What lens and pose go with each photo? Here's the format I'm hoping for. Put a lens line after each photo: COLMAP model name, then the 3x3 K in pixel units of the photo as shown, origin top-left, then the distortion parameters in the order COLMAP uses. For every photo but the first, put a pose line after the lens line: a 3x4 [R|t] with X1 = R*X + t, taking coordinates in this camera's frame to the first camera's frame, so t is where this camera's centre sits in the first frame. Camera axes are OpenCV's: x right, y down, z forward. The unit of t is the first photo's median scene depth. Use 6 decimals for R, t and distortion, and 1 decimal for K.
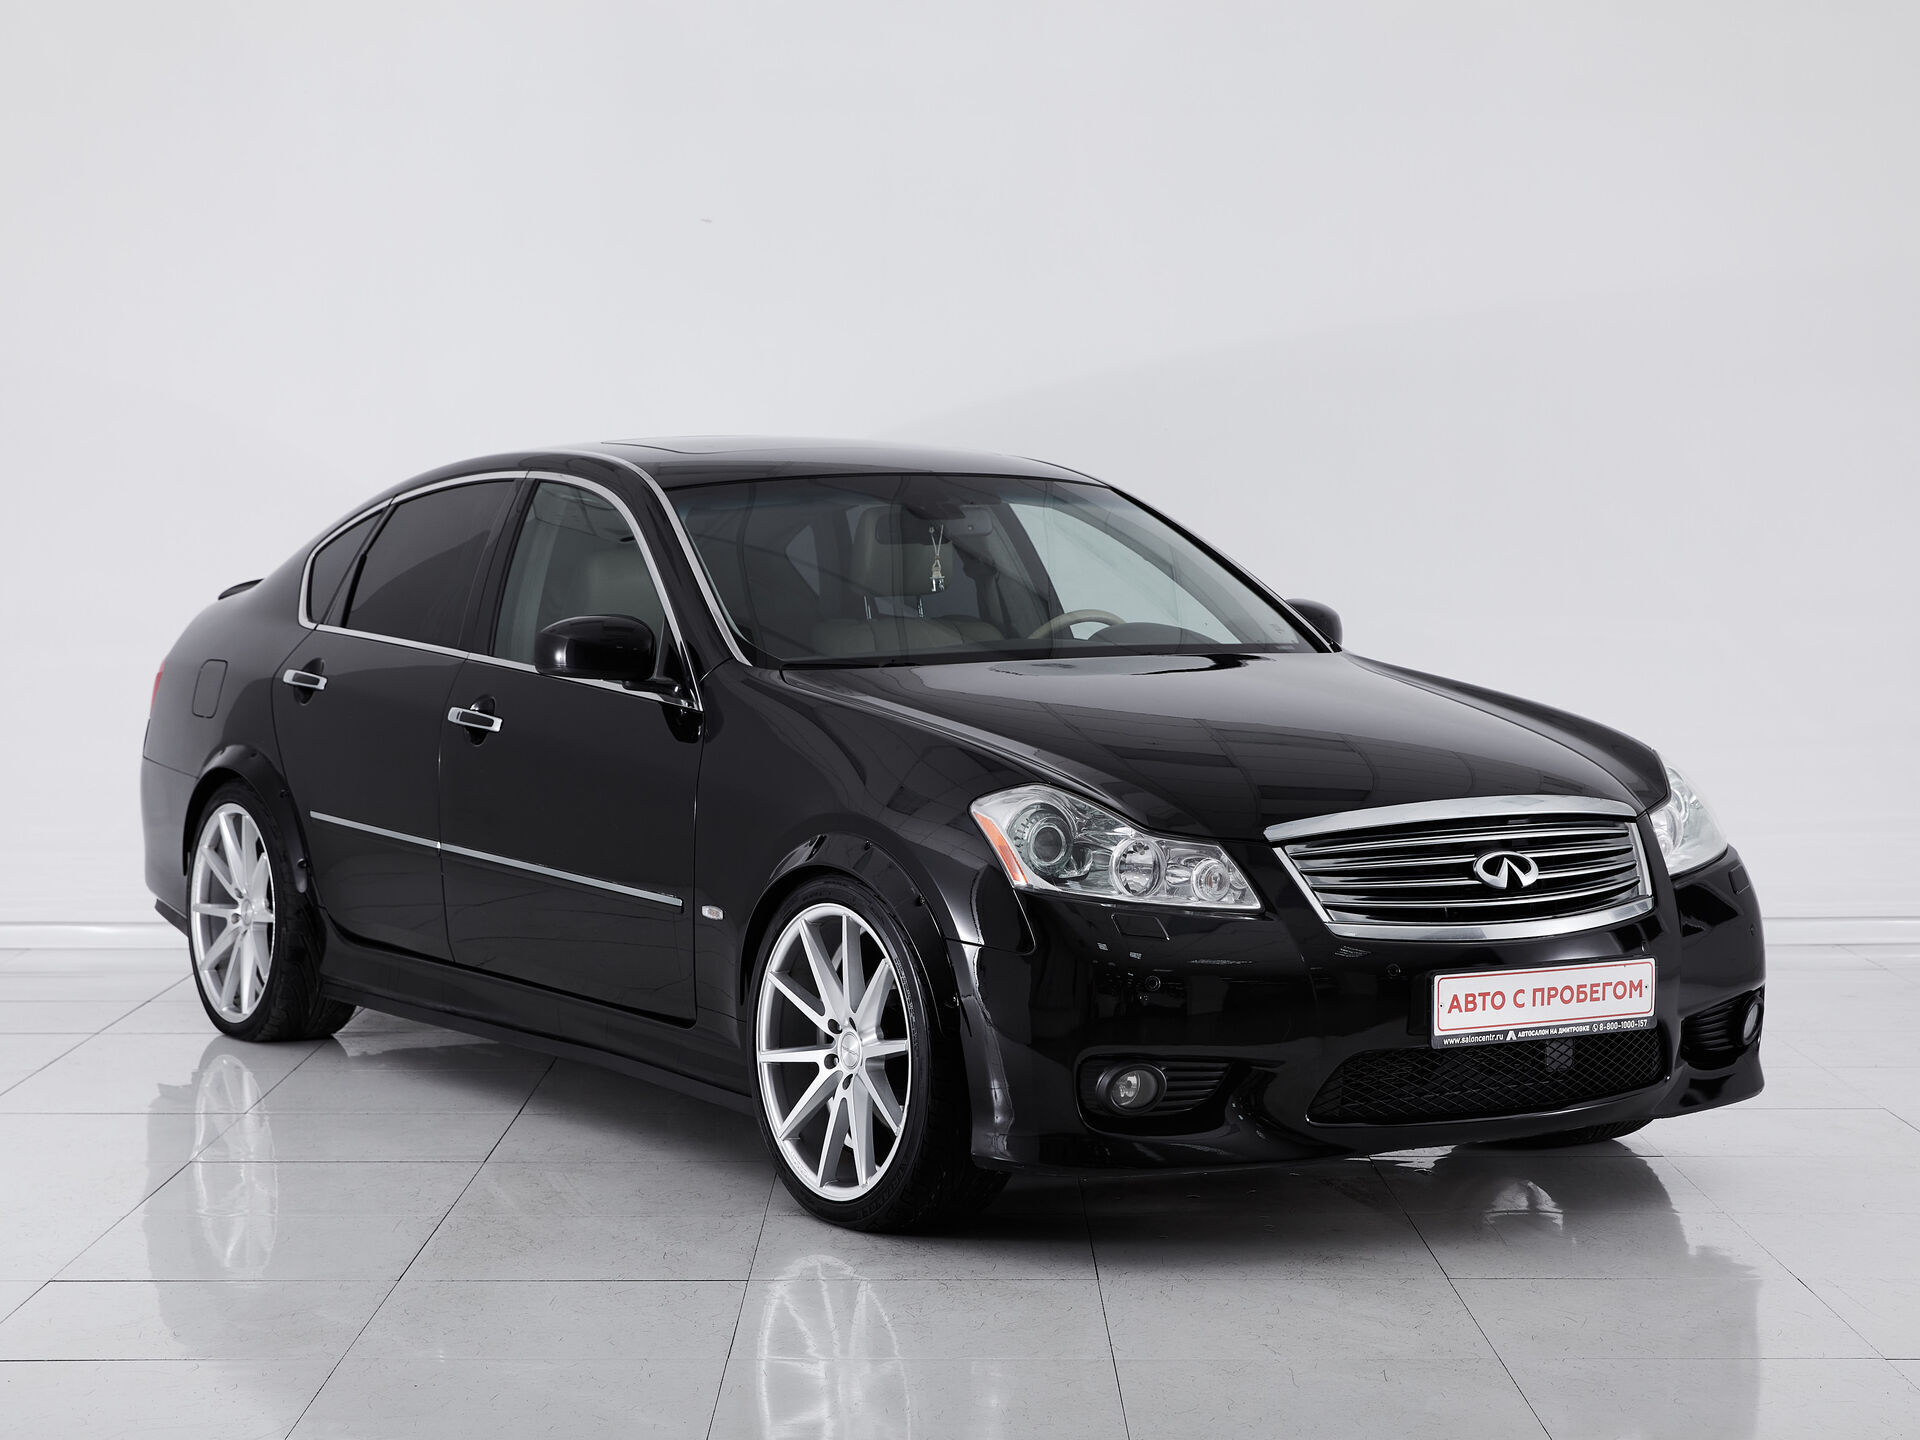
lens RADIAL K [[3017.4, 0, 960.0], [0, 3017.4, 720.0], [0, 0, 1]] dist [-0.037614, -0.111722]
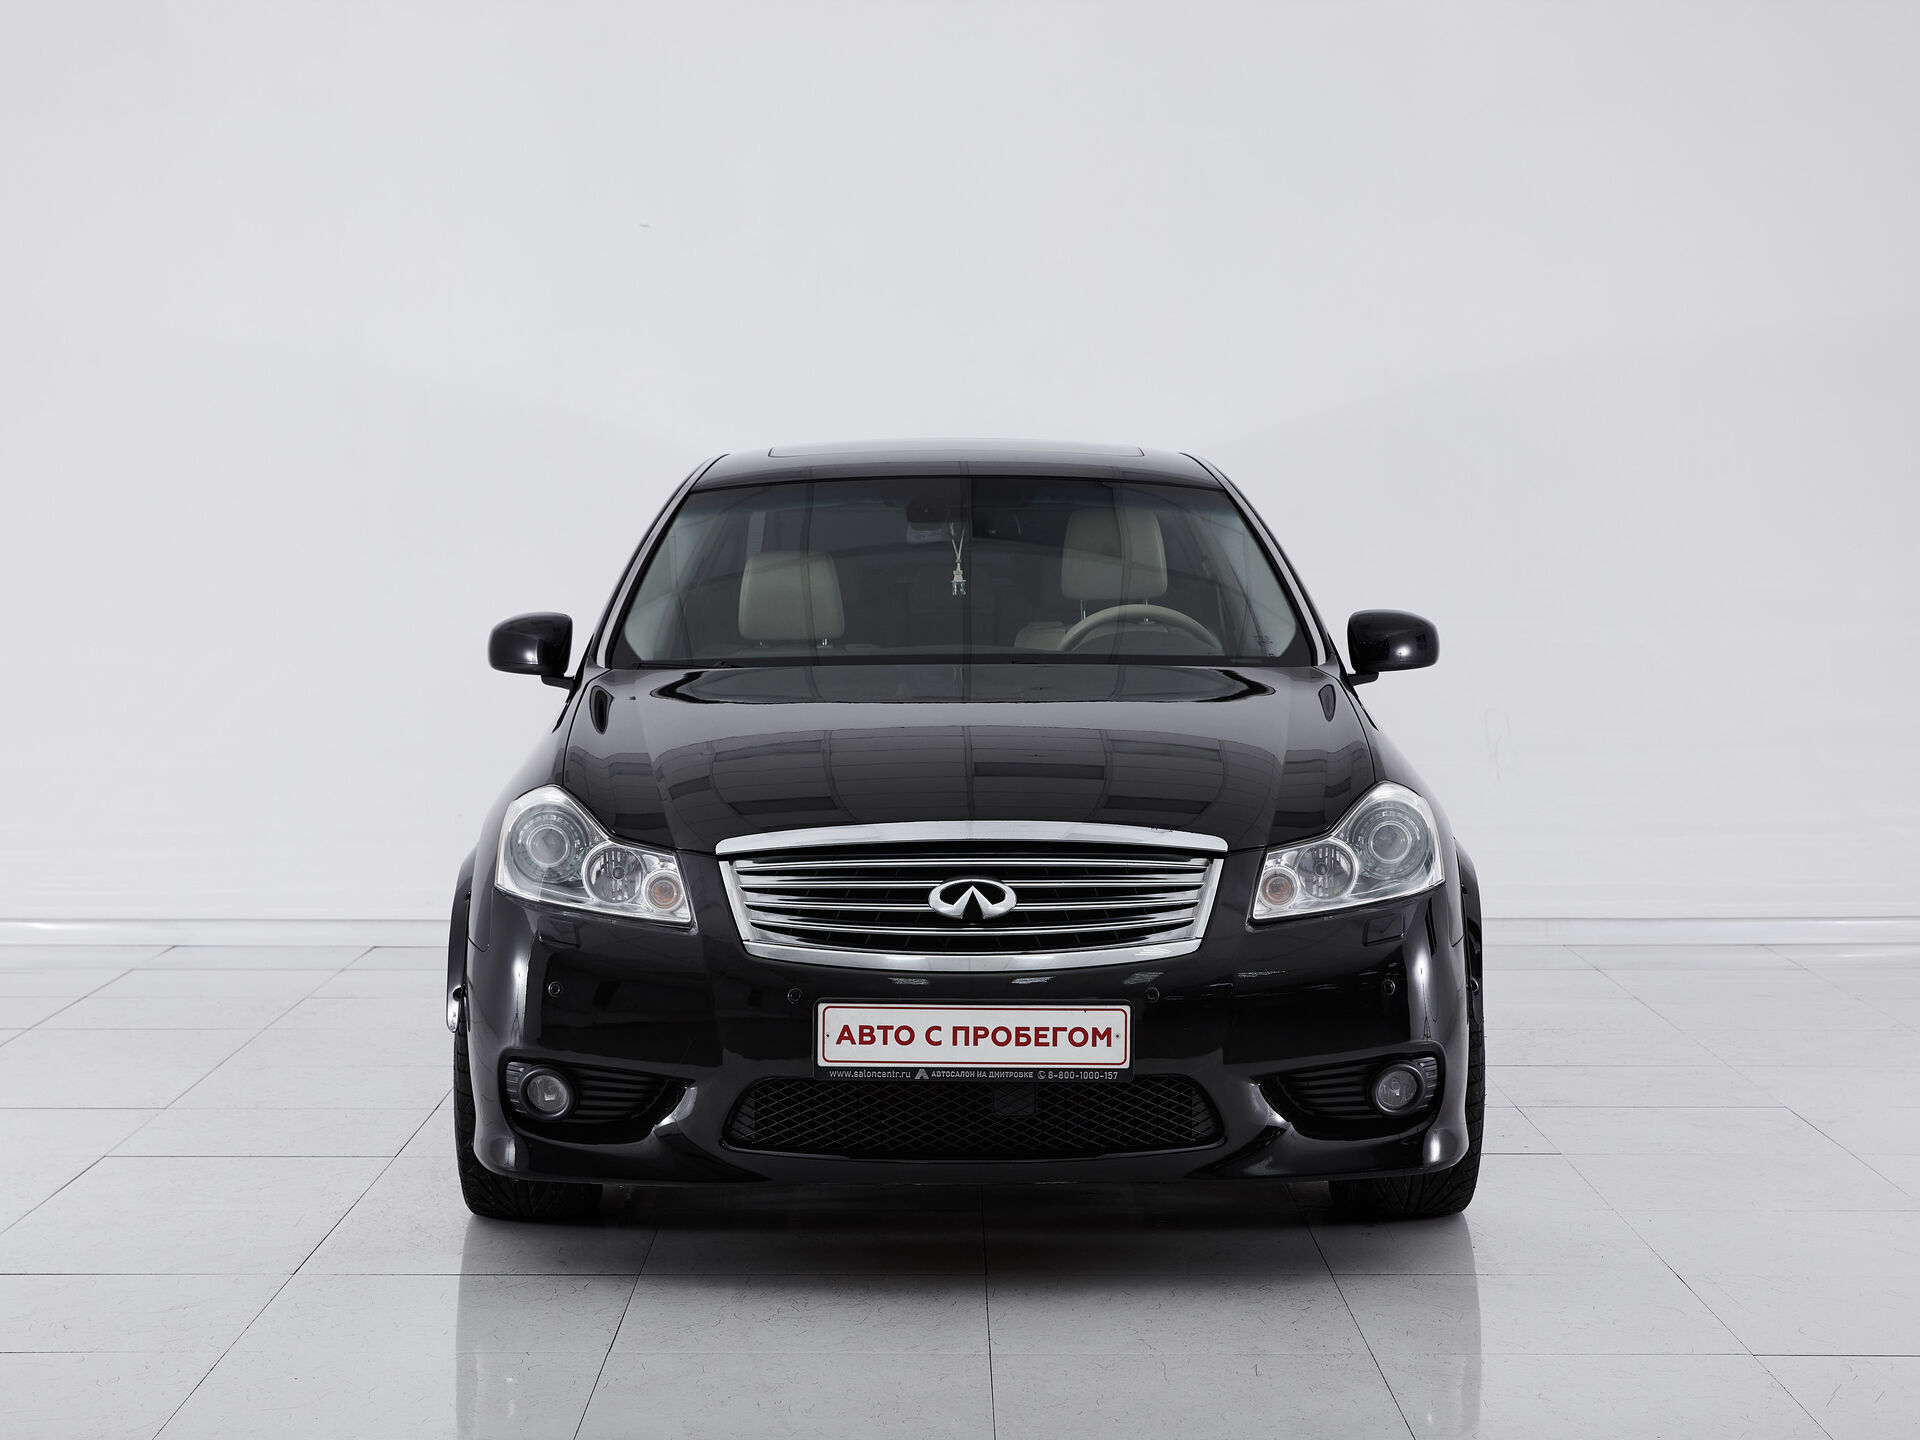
lens RADIAL K [[3017.4, 0, 960.0], [0, 3017.4, 720.0], [0, 0, 1]] dist [-0.037614, -0.111722]
pose [[0.864185, 0.025462, -0.502530, 0.655676], [-0.024792, 0.999660, 0.008017, -0.013141], [0.502563, 0.005530, 0.864523, 0.192038]]
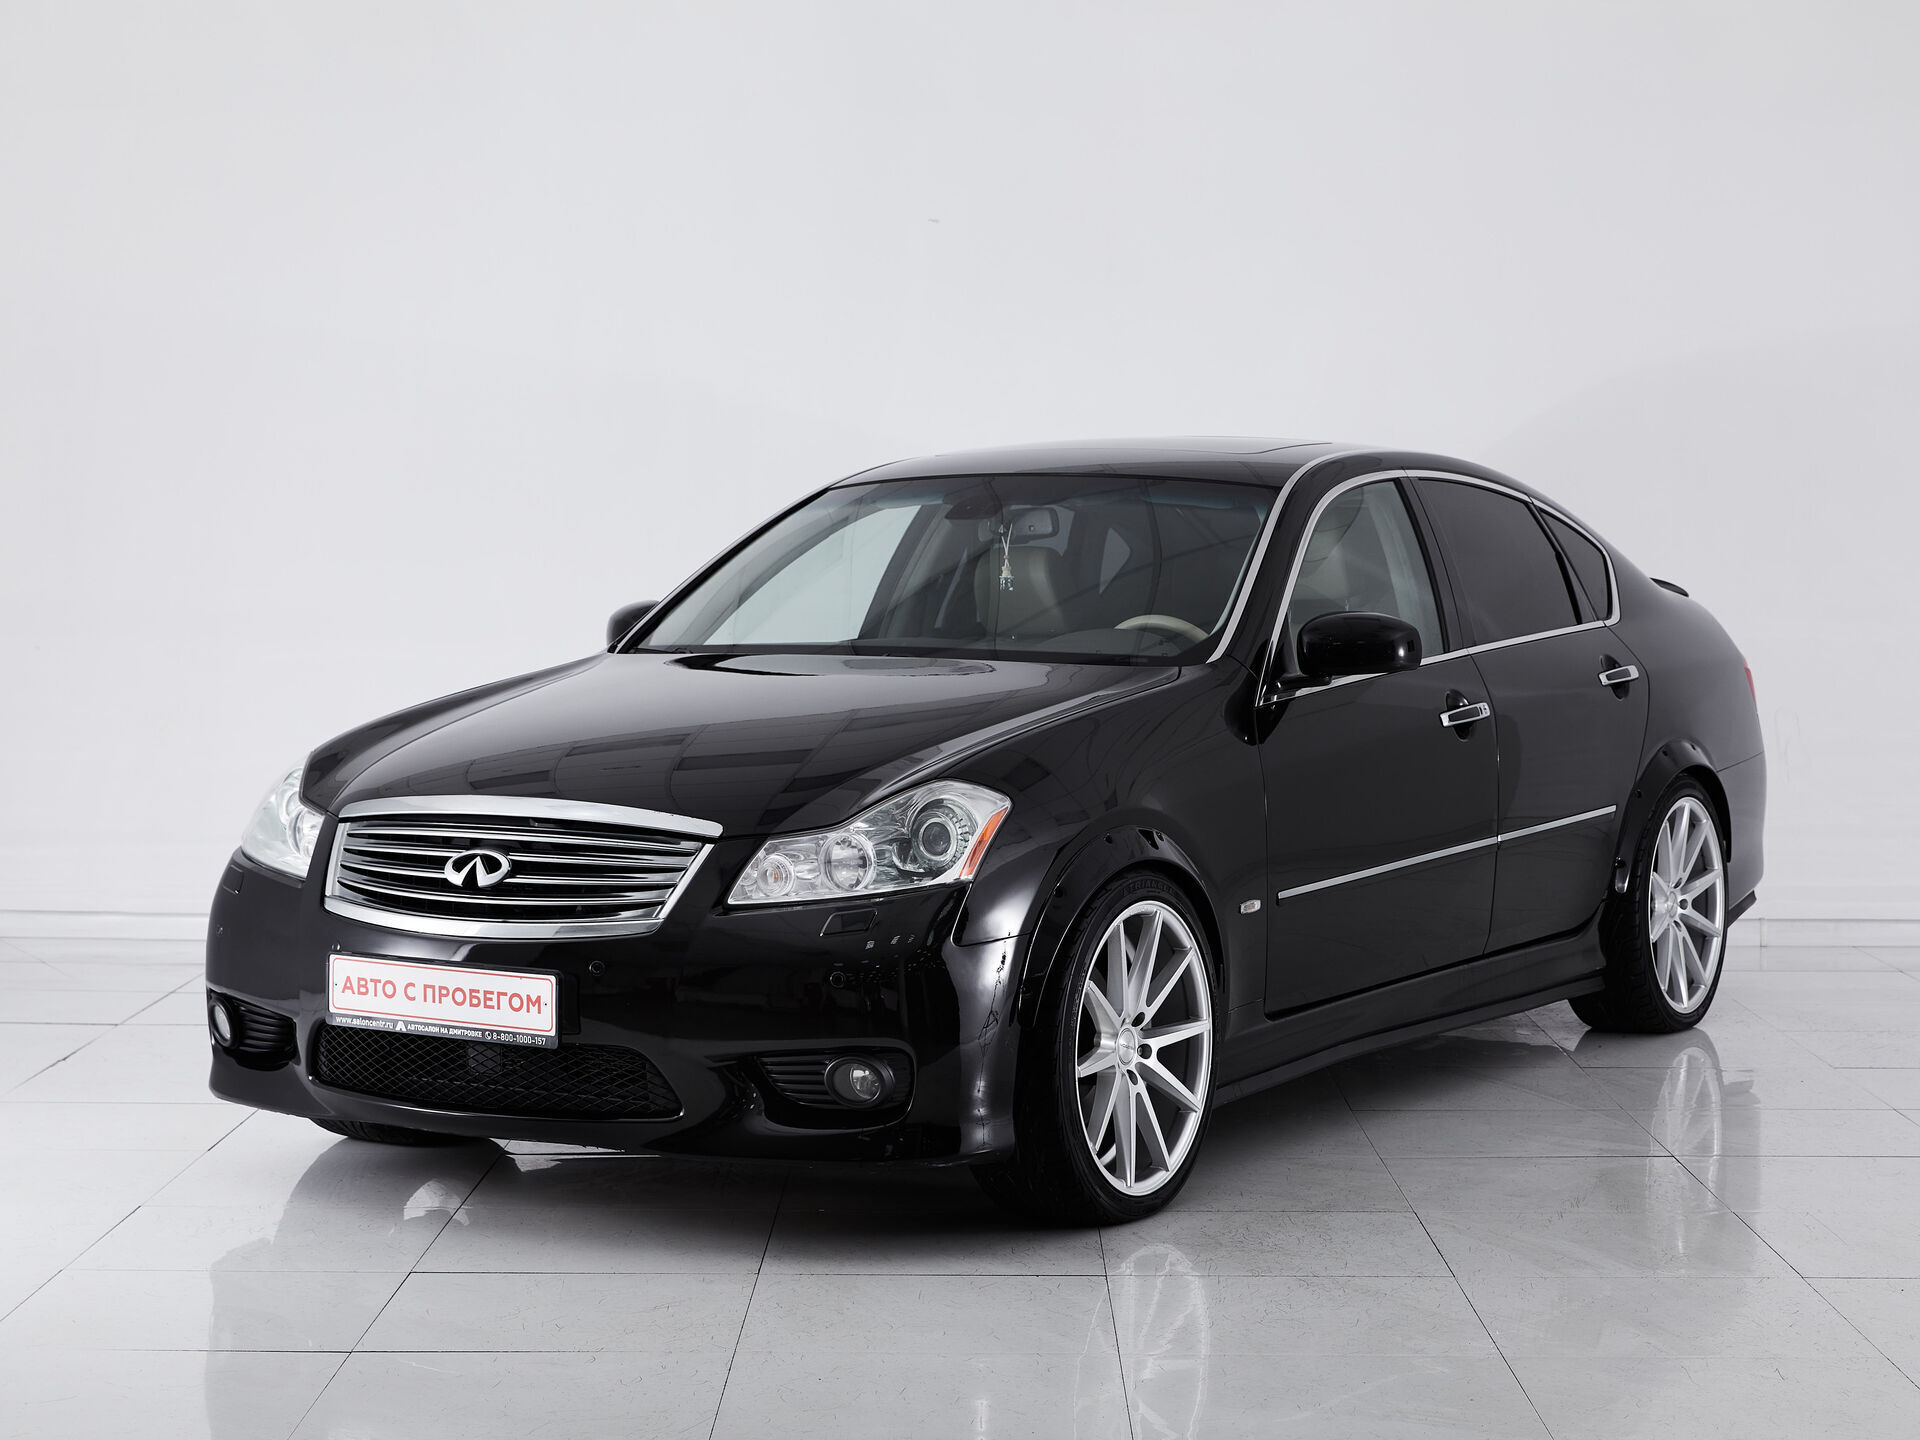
lens RADIAL K [[3017.4, 0, 960.0], [0, 3017.4, 720.0], [0, 0, 1]] dist [-0.037614, -0.111722]
pose [[0.498993, 0.043785, -0.865499, 1.145649], [-0.043103, 0.998741, 0.025676, -0.032938], [0.865533, 0.024493, 0.500252, 0.644334]]
